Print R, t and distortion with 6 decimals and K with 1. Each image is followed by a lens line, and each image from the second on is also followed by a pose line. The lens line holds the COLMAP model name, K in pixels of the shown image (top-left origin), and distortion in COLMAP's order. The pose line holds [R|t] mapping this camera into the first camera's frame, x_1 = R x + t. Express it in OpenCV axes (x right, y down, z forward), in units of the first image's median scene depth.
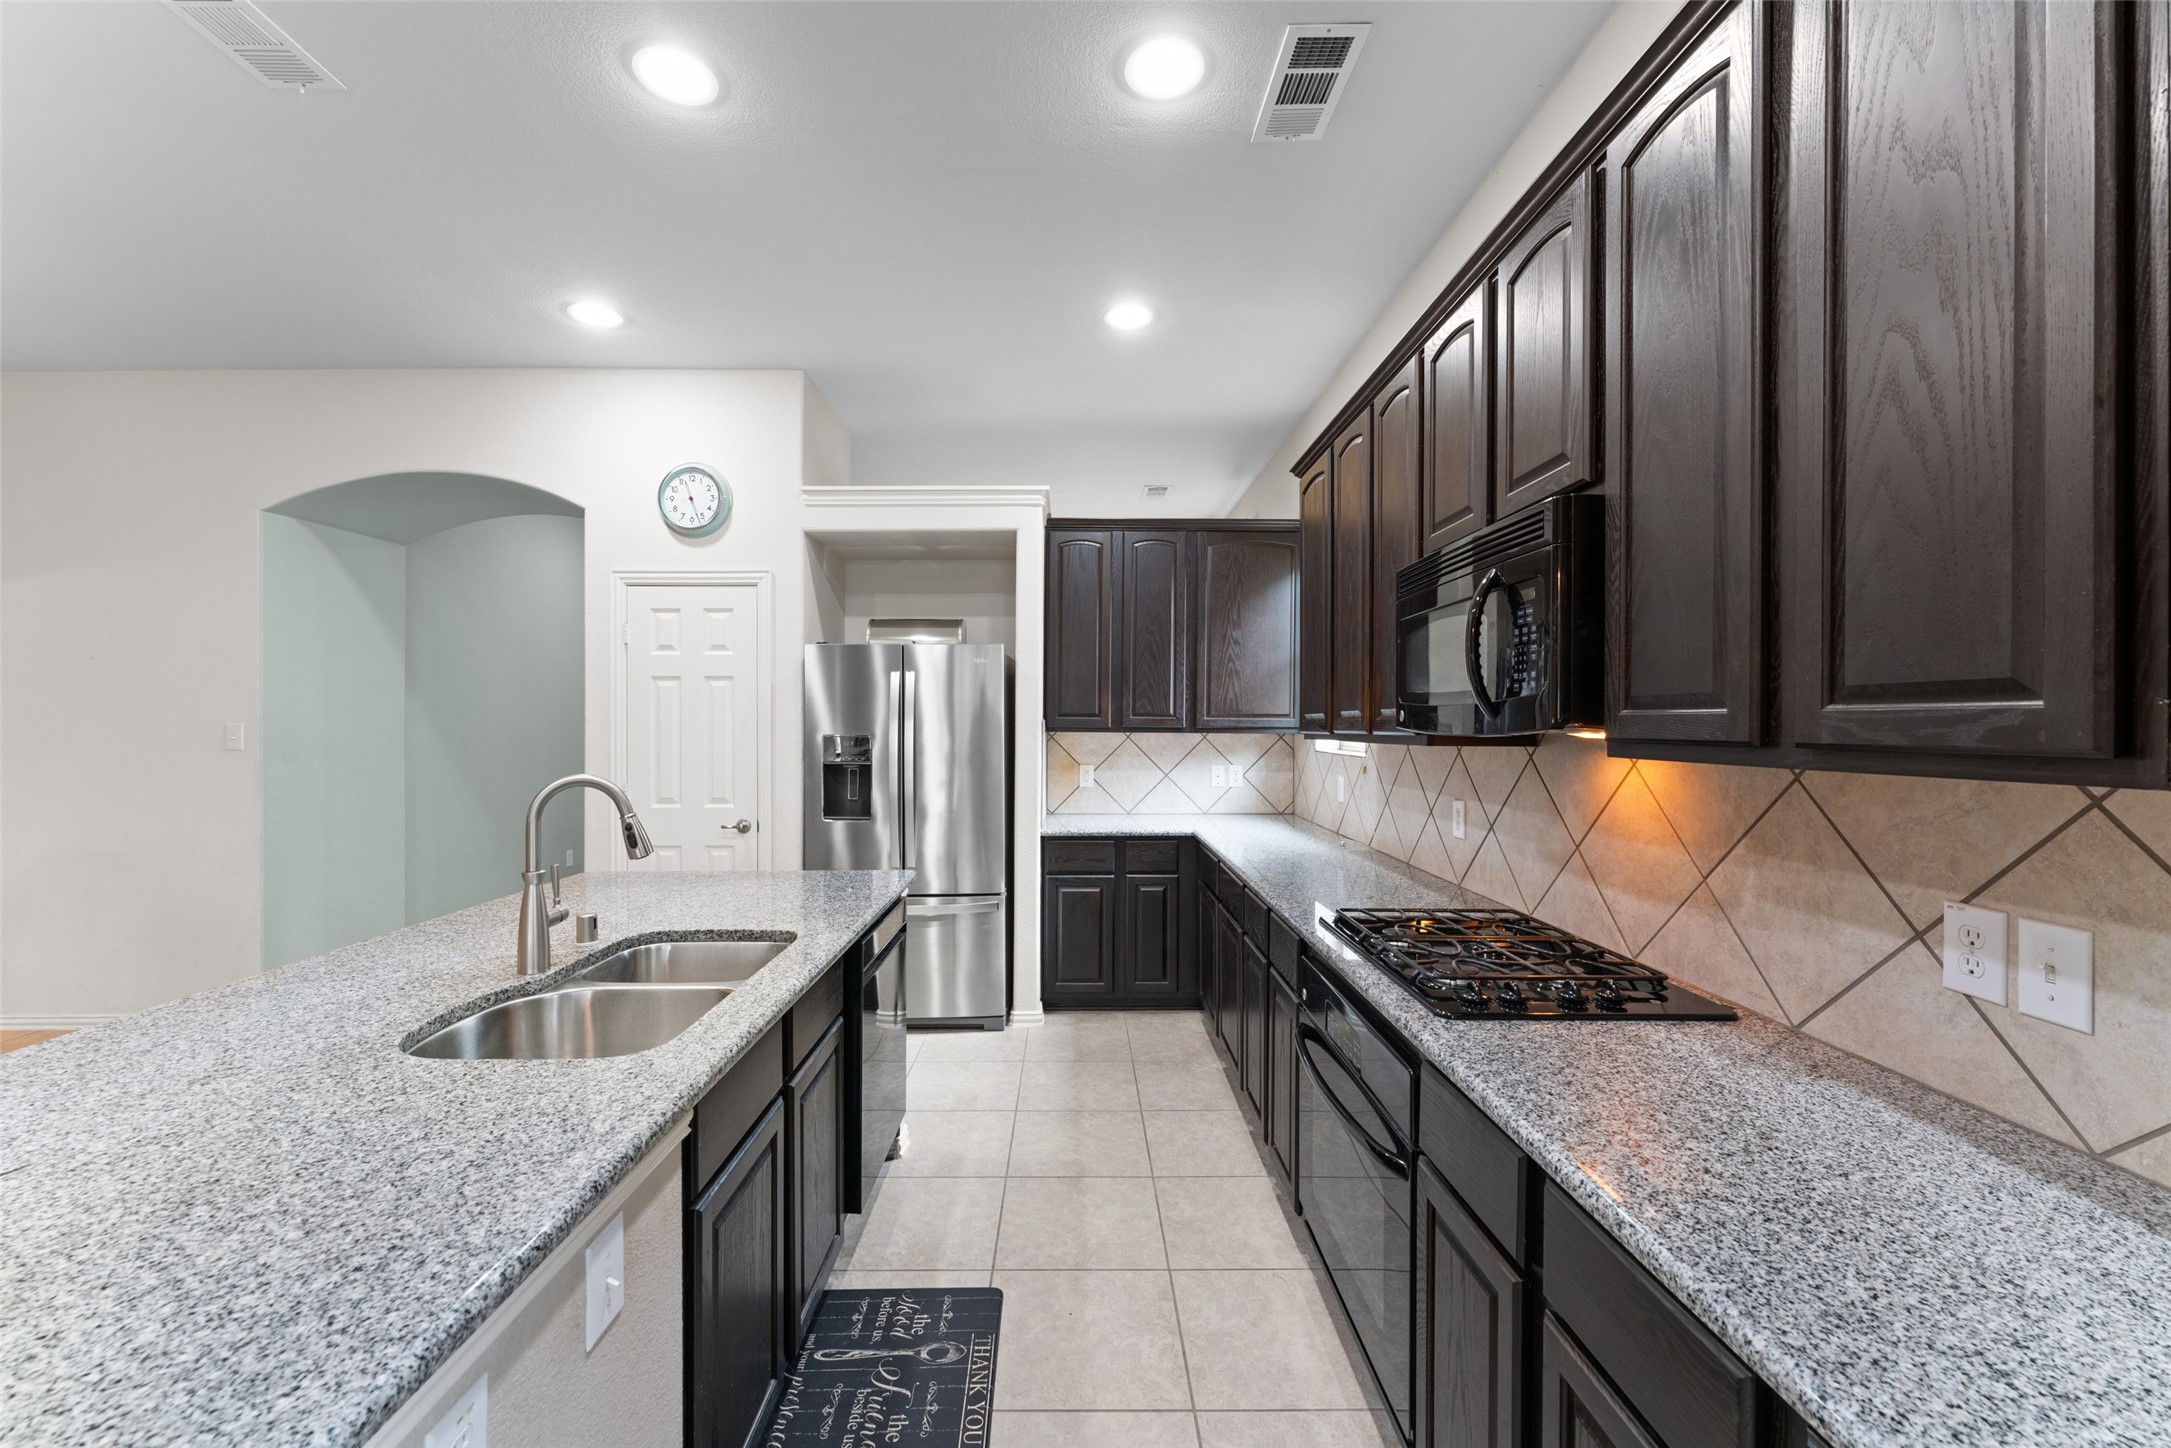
lens RADIAL K [[869.1, 0, 1069.9], [0, 869.1, 720.2], [0, 0, 1]] dist [-0.000760, 0.000197]
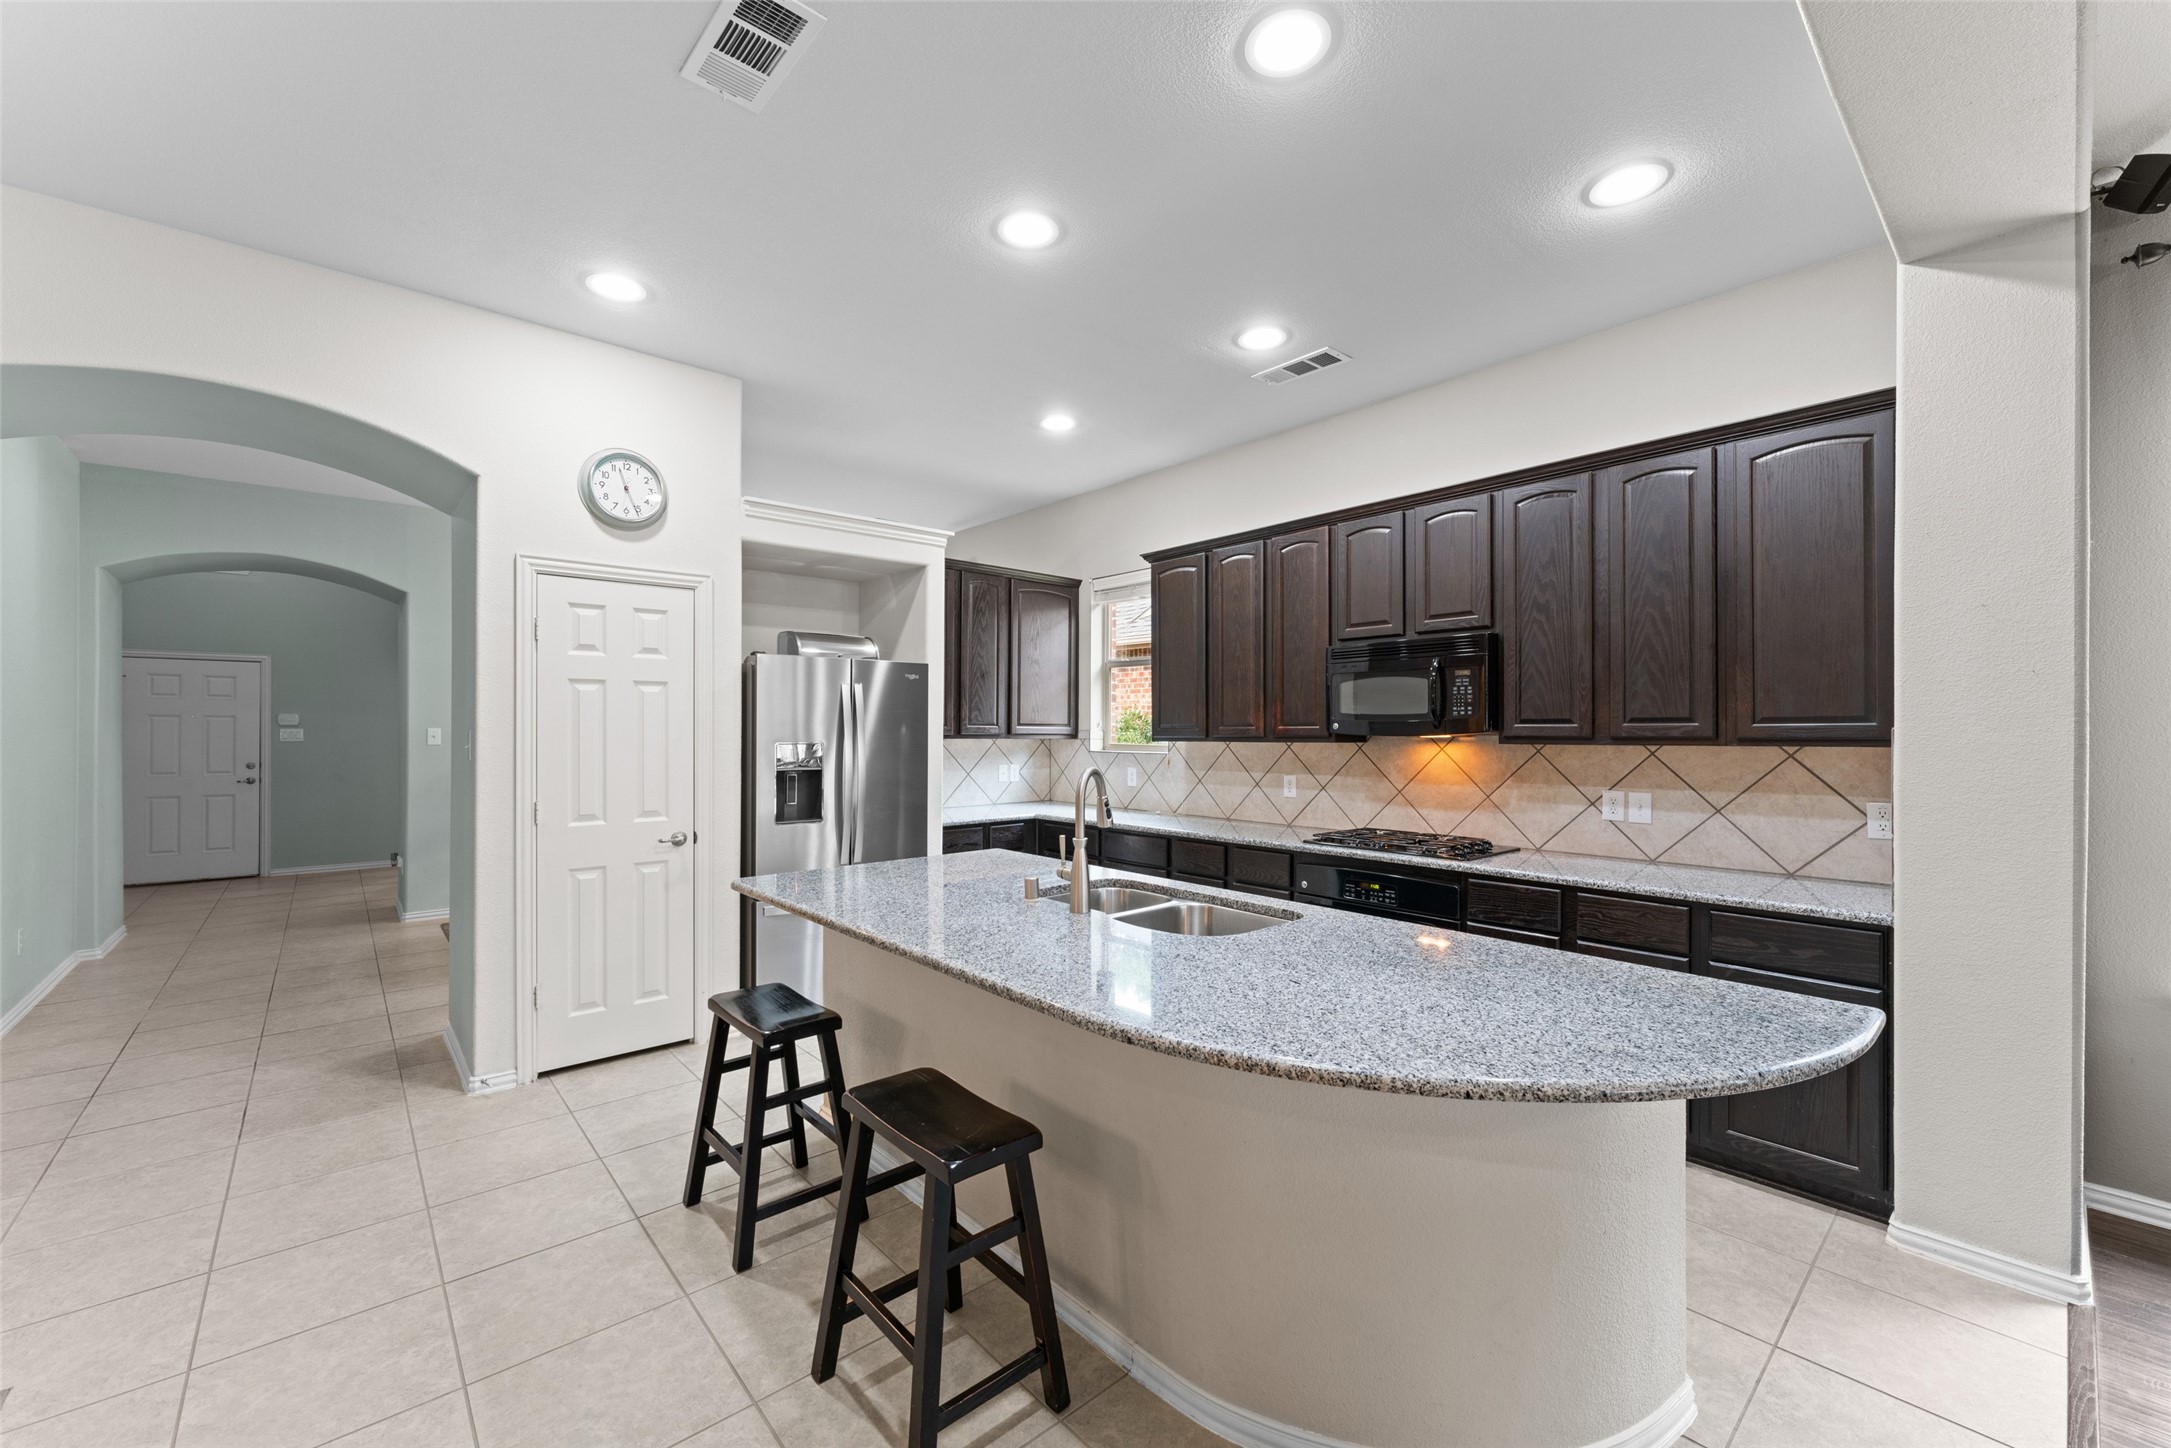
lens RADIAL K [[869.1, 0, 1078.7], [0, 869.1, 726.2], [0, 0, 1]] dist [-0.000760, 0.000197]
pose [[0.751496, 0.002660, 0.659733, -0.682171], [-0.000718, 0.999995, -0.003215, 0.000769], [-0.659737, 0.001943, 0.751494, -0.011585]]
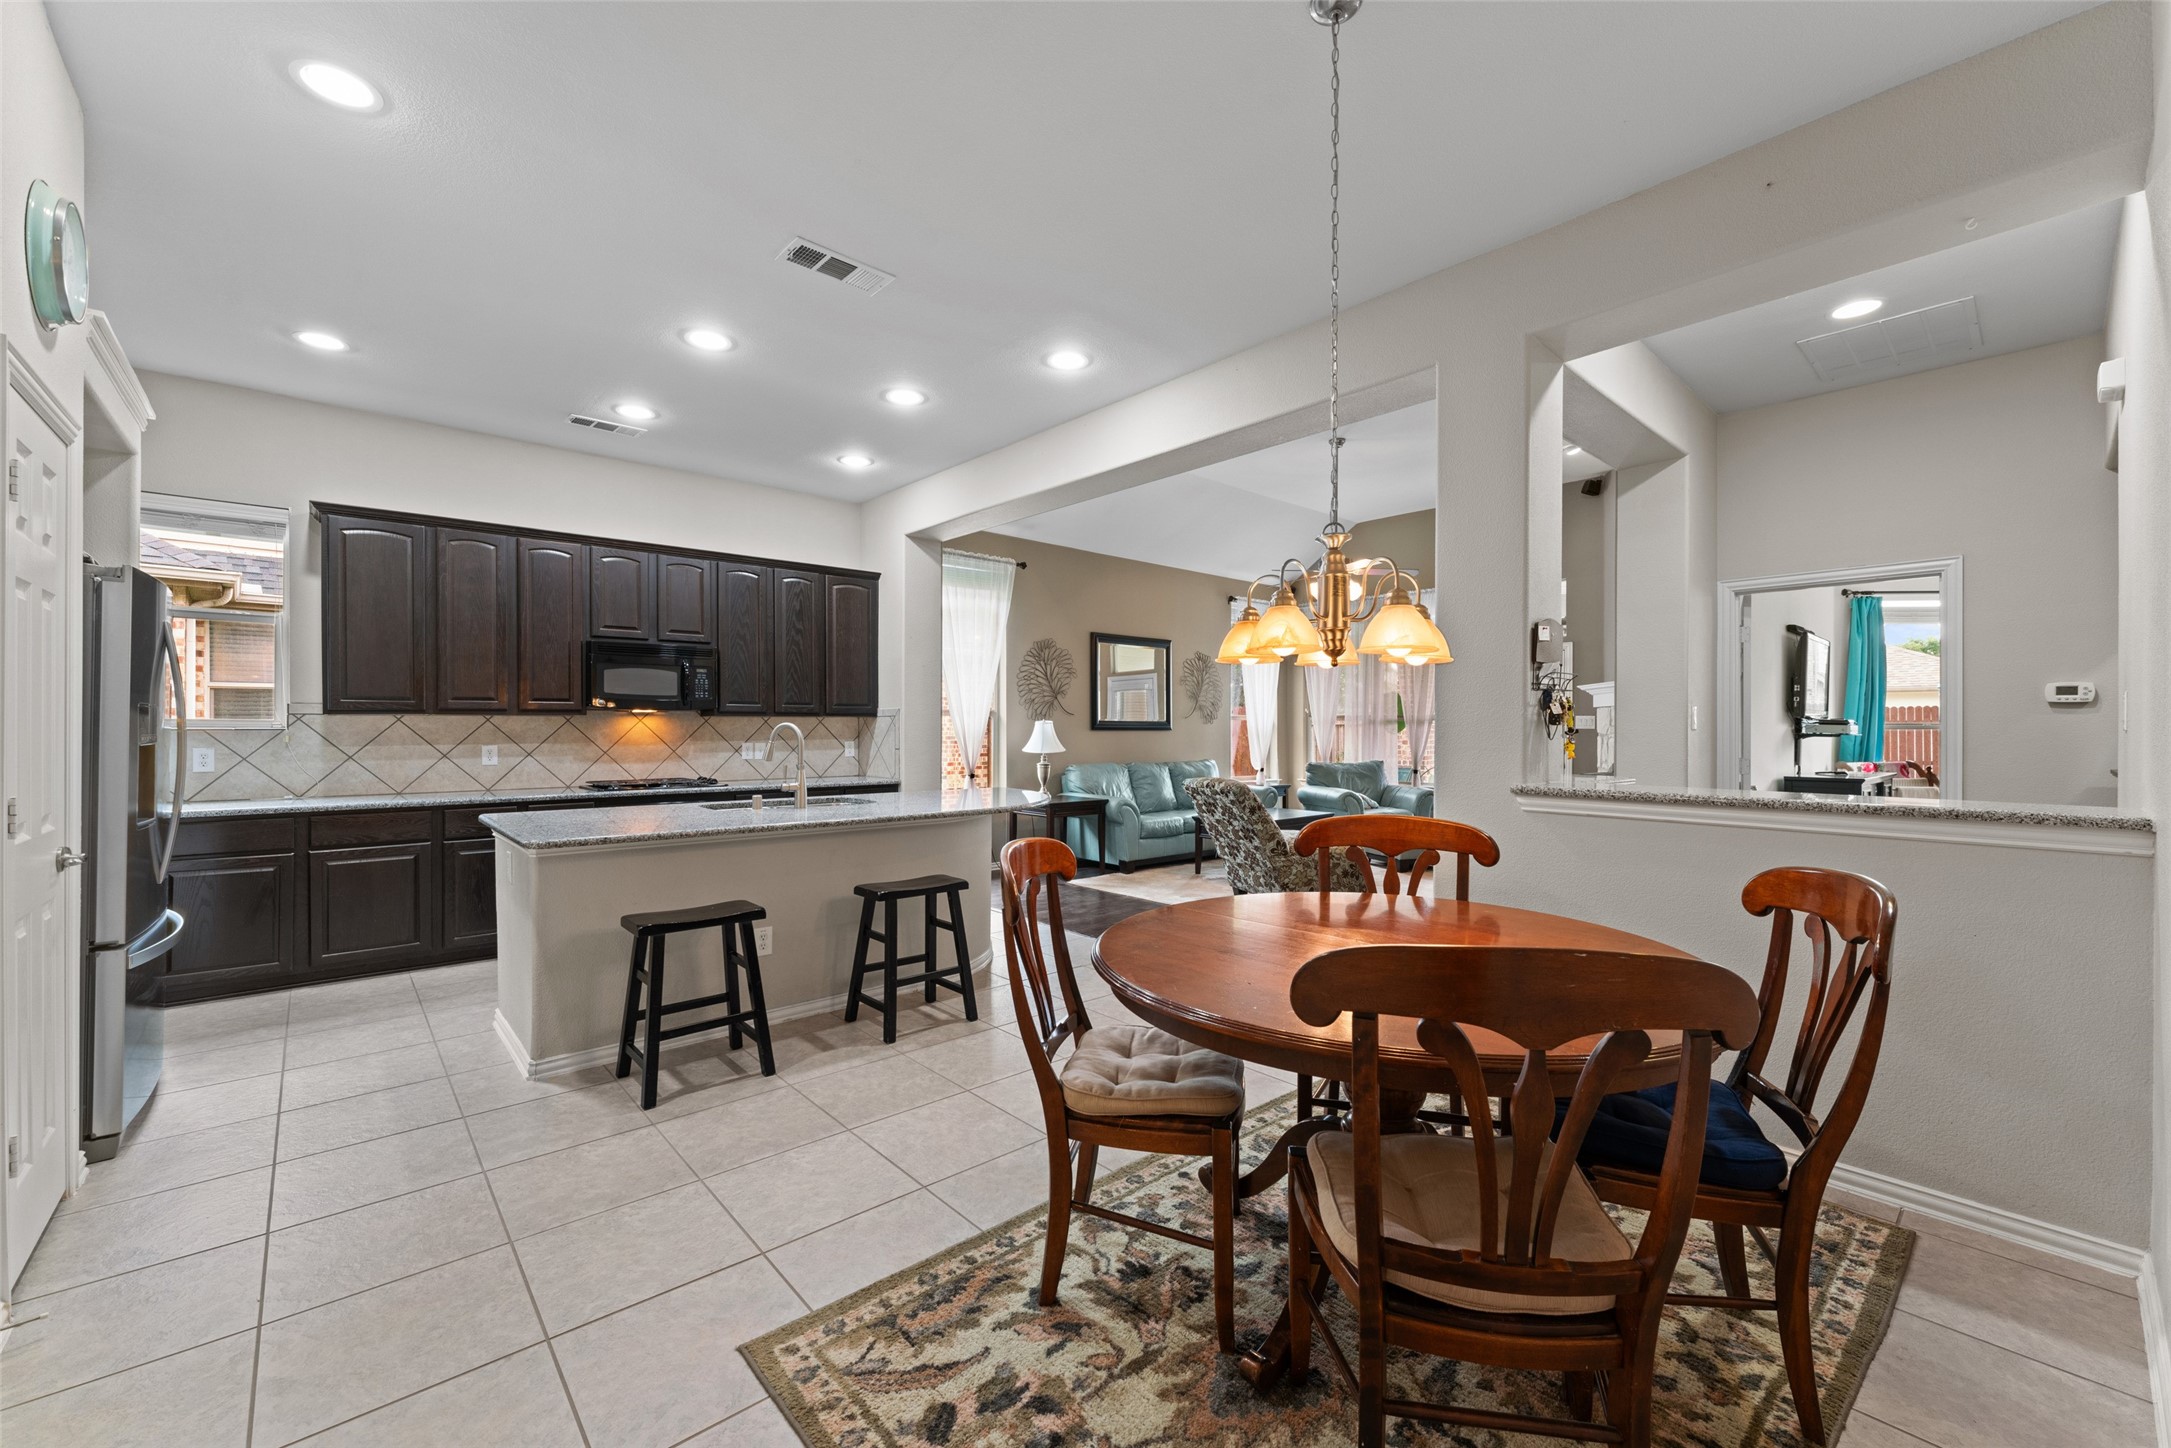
lens RADIAL K [[869.1, 0, 1082.1], [0, 869.1, 737.8], [0, 0, 1]] dist [-0.000760, 0.000197]
pose [[-0.671619, -0.008768, 0.740845, -1.264962], [-0.000764, 0.999938, 0.011142, 0.036212], [-0.740897, 0.006917, -0.671583, 0.898489]]
